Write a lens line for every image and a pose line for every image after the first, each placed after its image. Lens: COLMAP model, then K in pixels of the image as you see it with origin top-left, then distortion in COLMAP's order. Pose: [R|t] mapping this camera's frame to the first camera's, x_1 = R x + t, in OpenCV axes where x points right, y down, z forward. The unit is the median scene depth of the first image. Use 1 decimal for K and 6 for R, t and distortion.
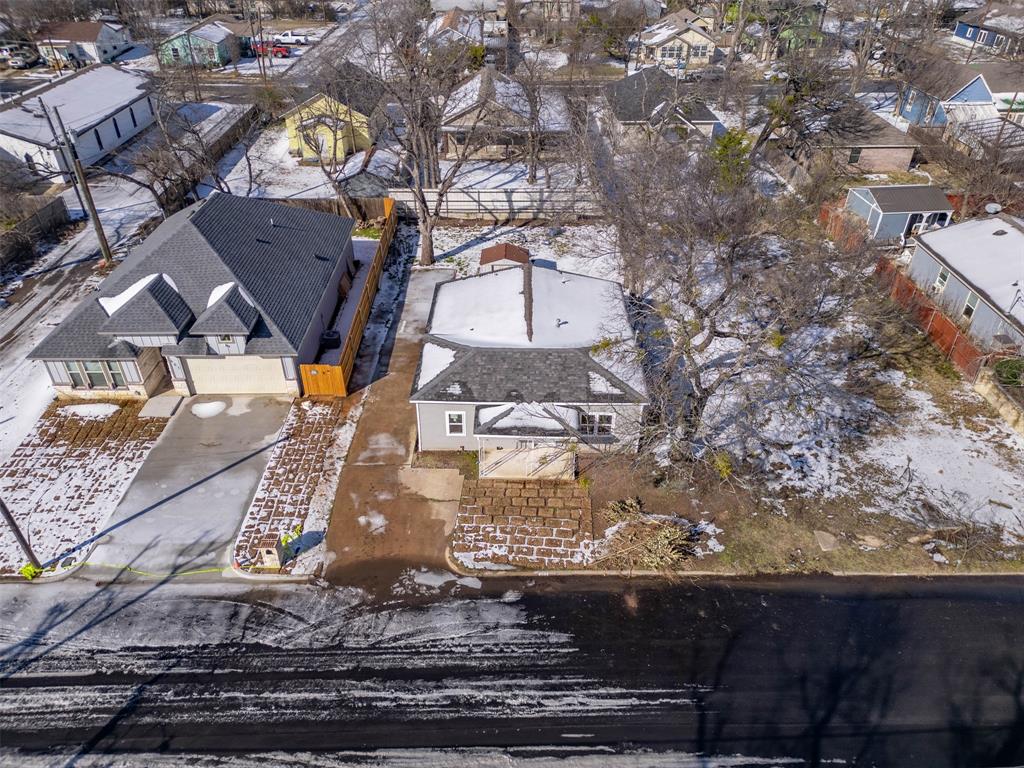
lens RADIAL K [[734.6, 0, 510.5], [0, 734.6, 381.5], [0, 0, 1]] dist [0.052540, -0.041087]
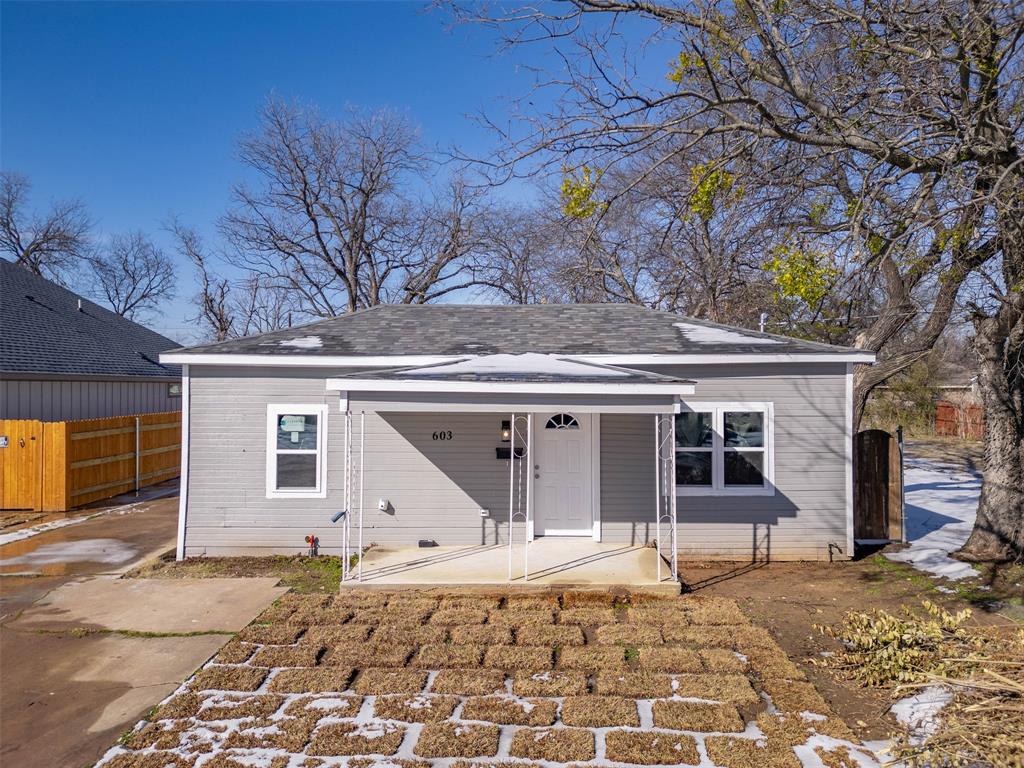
lens RADIAL K [[734.6, 0, 507.2], [0, 734.6, 361.0], [0, 0, 1]] dist [0.052540, -0.041087]
pose [[0.999970, -0.004650, 0.006240, 0.020130], [0.007441, 0.806242, -0.591539, 0.236654], [-0.002281, 0.591567, 0.806252, 0.746361]]
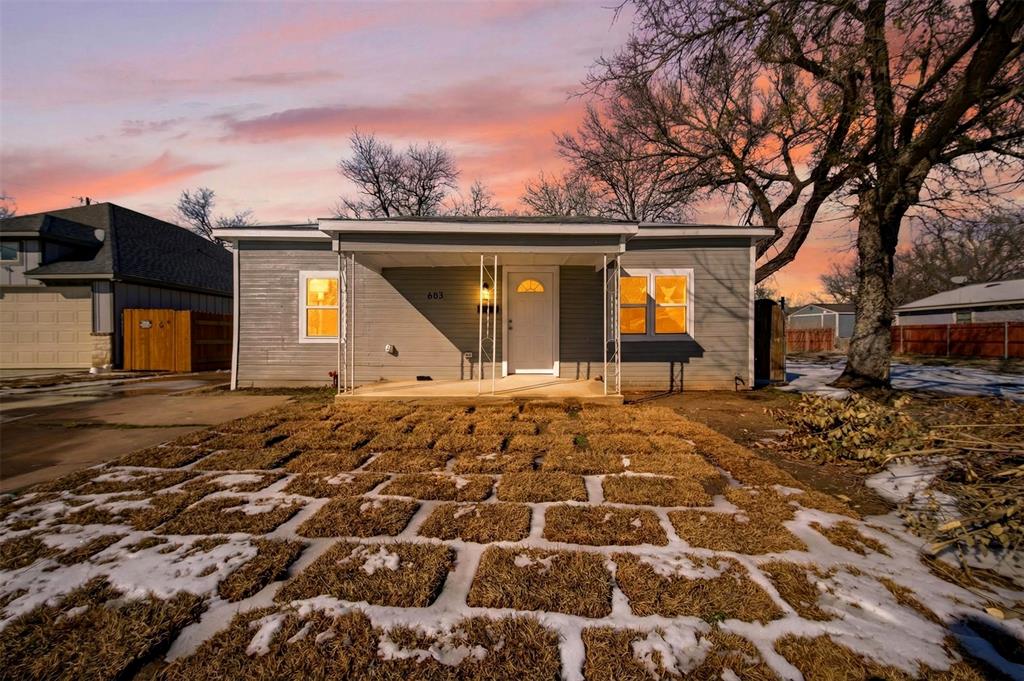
lens RADIAL K [[405.1, 0, 518.3], [0, 405.1, 339.3], [0, 0, 1]] dist [0.001606, -0.000471]
pose [[0.999956, -0.003914, 0.008513, 0.038986], [0.008069, 0.821603, -0.570004, 0.220982], [-0.004764, 0.570047, 0.821598, 0.861857]]
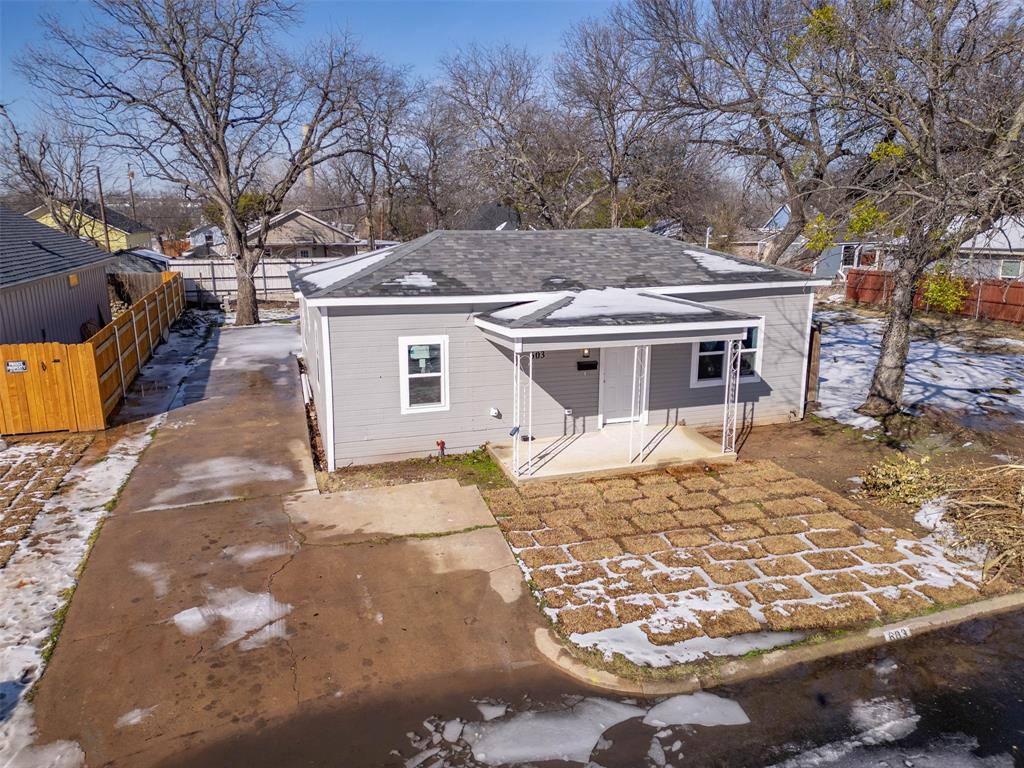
lens RADIAL K [[734.6, 0, 516.3], [0, 734.6, 371.8], [0, 0, 1]] dist [0.052540, -0.041087]
pose [[0.944001, -0.073054, 0.321754, -0.164824], [0.192291, 0.914260, -0.356586, 0.219993], [-0.268116, 0.398487, 0.877110, 0.673628]]
